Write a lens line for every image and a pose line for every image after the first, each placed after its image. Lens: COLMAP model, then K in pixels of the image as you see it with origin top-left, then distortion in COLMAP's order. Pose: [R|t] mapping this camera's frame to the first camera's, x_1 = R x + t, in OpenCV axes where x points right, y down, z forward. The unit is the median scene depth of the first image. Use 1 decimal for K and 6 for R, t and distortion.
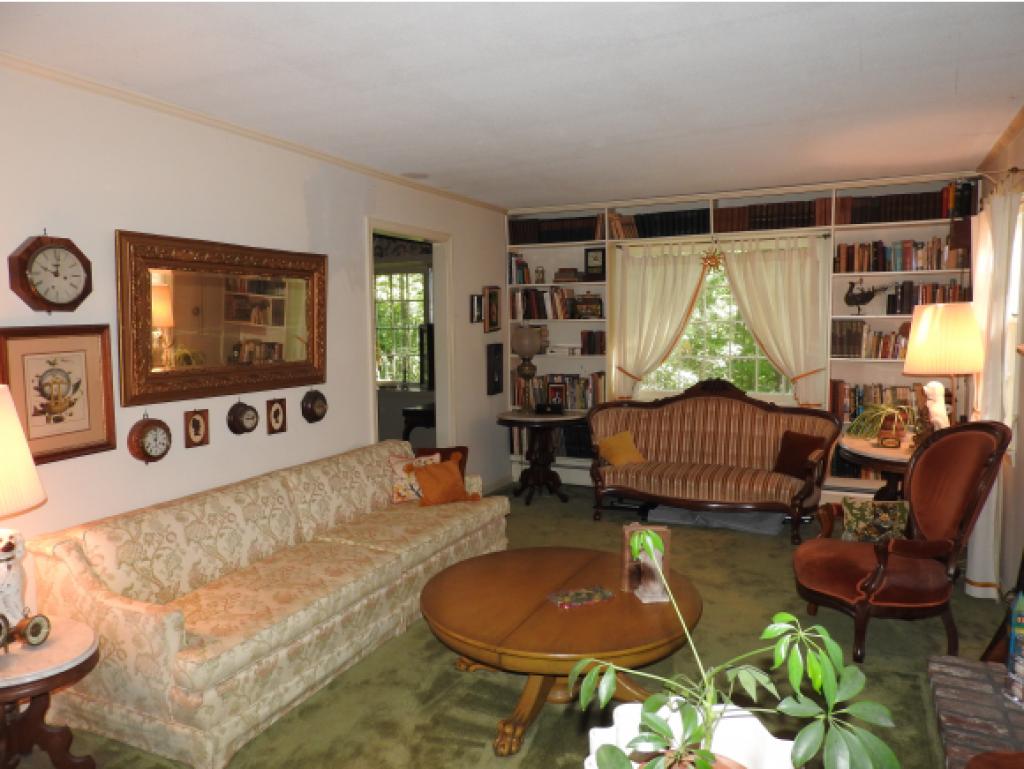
lens RADIAL K [[726.3, 0, 516.5], [0, 726.3, 385.4], [0, 0, 1]] dist [0.011197, -0.005457]
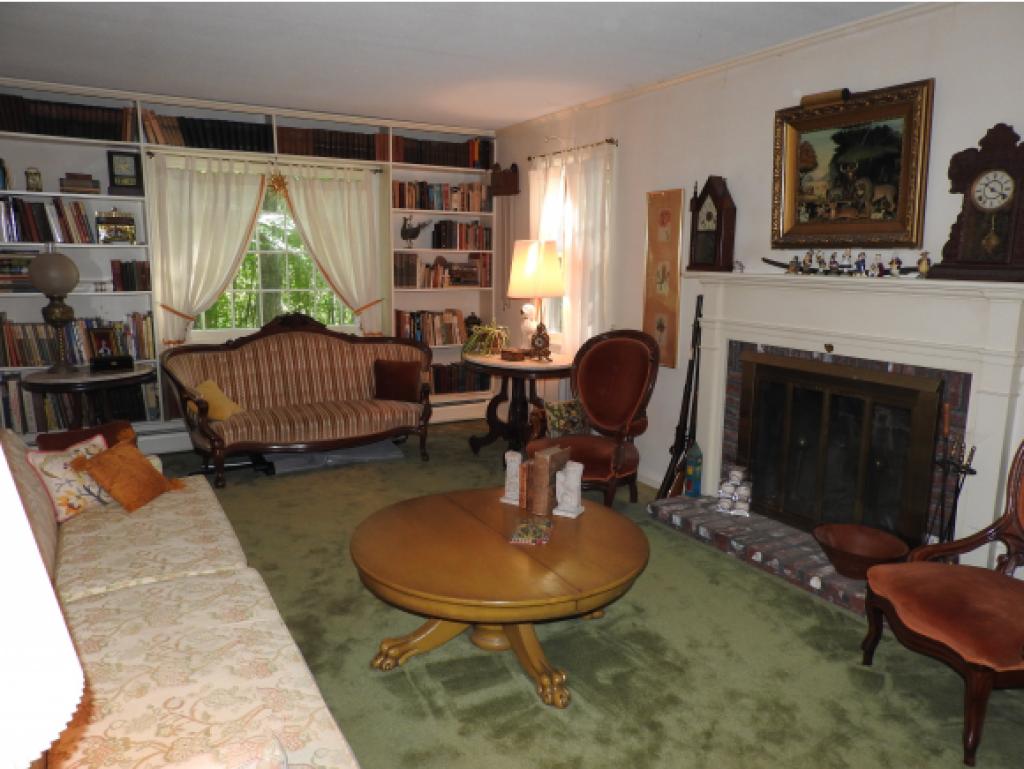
lens RADIAL K [[726.3, 0, 516.5], [0, 726.3, 385.4], [0, 0, 1]] dist [0.011197, -0.005457]
pose [[0.578388, -0.124221, 0.806248, -0.339711], [0.054877, 0.992024, 0.113476, -0.007612], [-0.813914, -0.021389, 0.580592, 0.225056]]
